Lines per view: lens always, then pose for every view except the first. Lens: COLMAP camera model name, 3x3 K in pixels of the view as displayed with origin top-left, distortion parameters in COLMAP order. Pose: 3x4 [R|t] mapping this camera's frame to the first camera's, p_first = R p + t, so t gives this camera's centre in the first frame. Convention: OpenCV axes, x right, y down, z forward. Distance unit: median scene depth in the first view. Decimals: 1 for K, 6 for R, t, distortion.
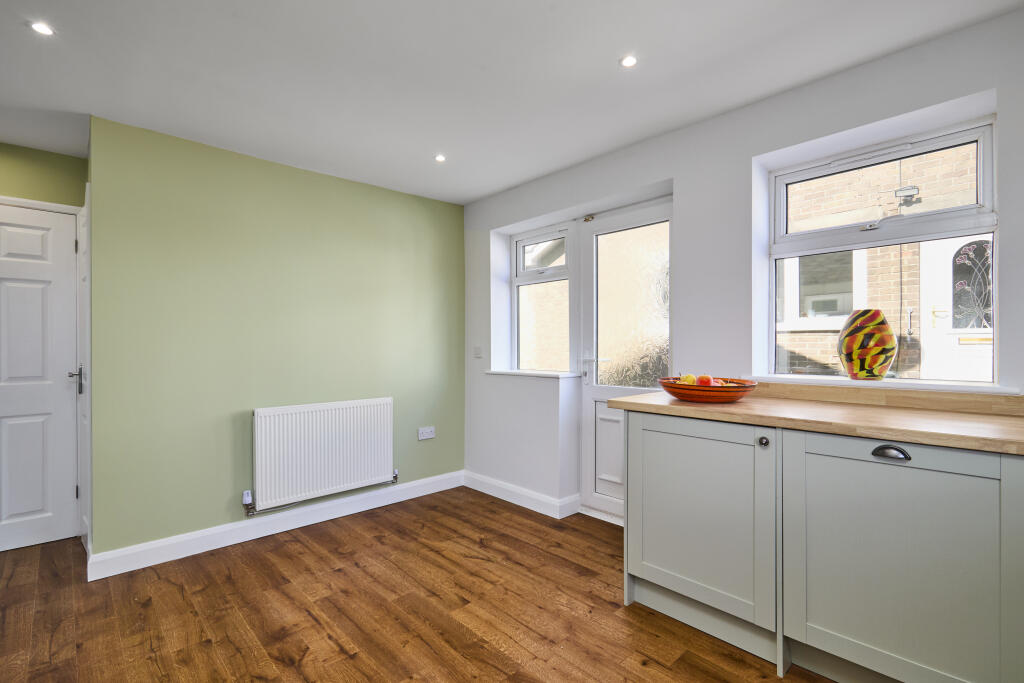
lens RADIAL K [[459.9, 0, 510.5], [0, 459.9, 344.7], [0, 0, 1]] dist [0.001940, -0.000038]
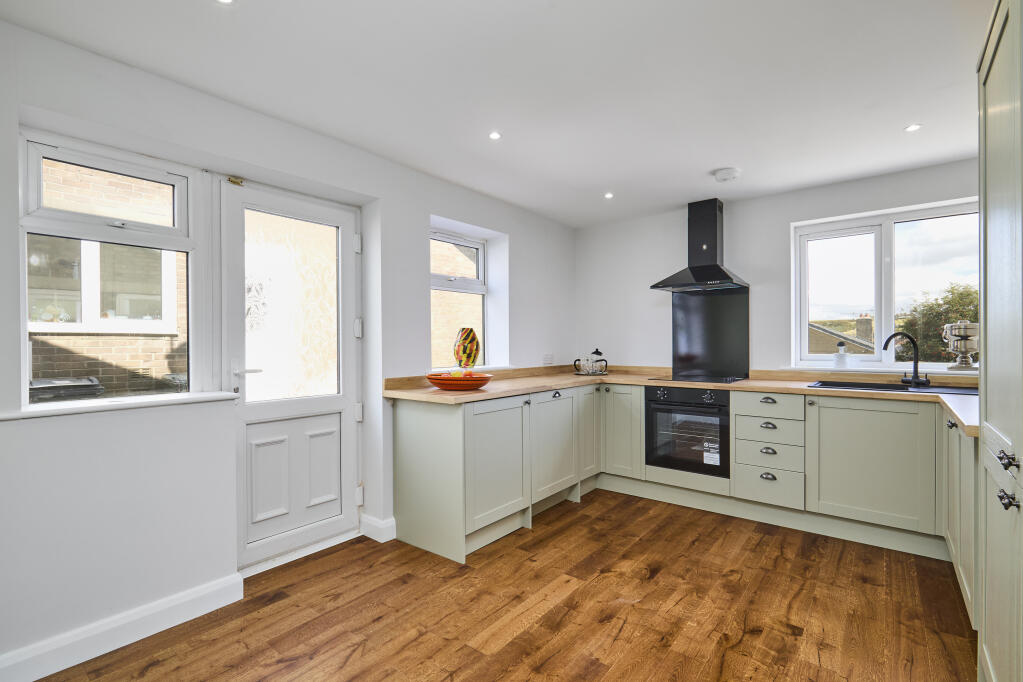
lens RADIAL K [[459.4, 0, 510.0], [0, 459.4, 344.2], [0, 0, 1]] dist [0.001940, -0.000038]
pose [[-0.114795, 0.001757, 0.993388, -0.719944], [0.005945, 0.999982, -0.001082, -0.008212], [-0.993371, 0.005781, -0.114803, 0.752965]]
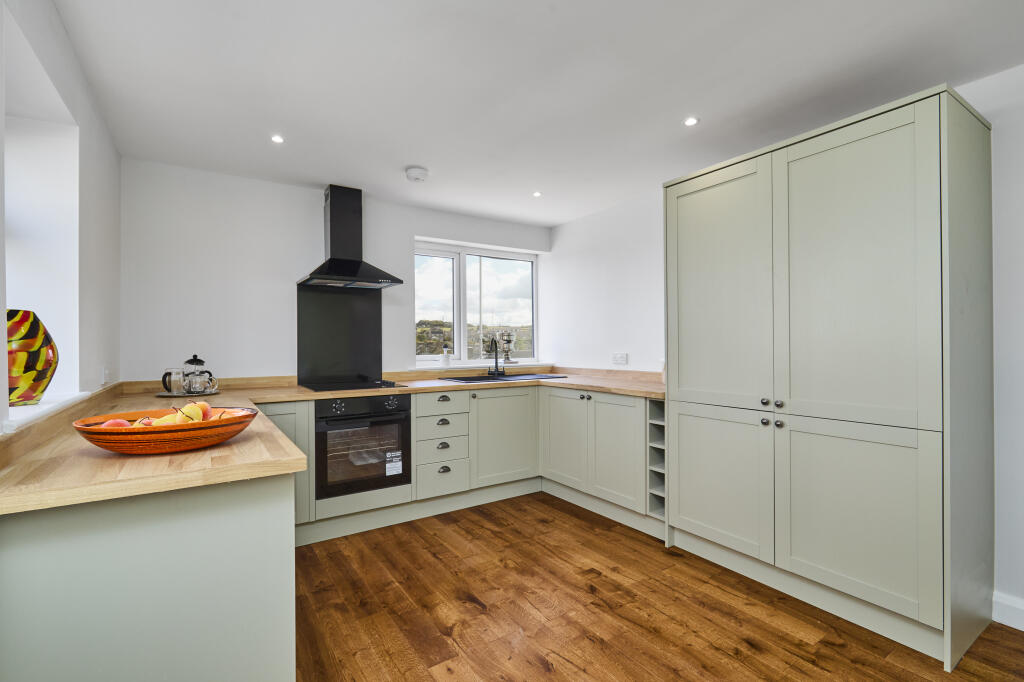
lens RADIAL K [[459.9, 0, 510.5], [0, 459.9, 344.2], [0, 0, 1]] dist [0.001940, -0.000038]
pose [[-0.978401, 0.009212, 0.206513, -0.113787], [0.009636, 0.999953, 0.001049, -0.011047], [-0.206493, 0.003017, -0.978443, 1.134255]]
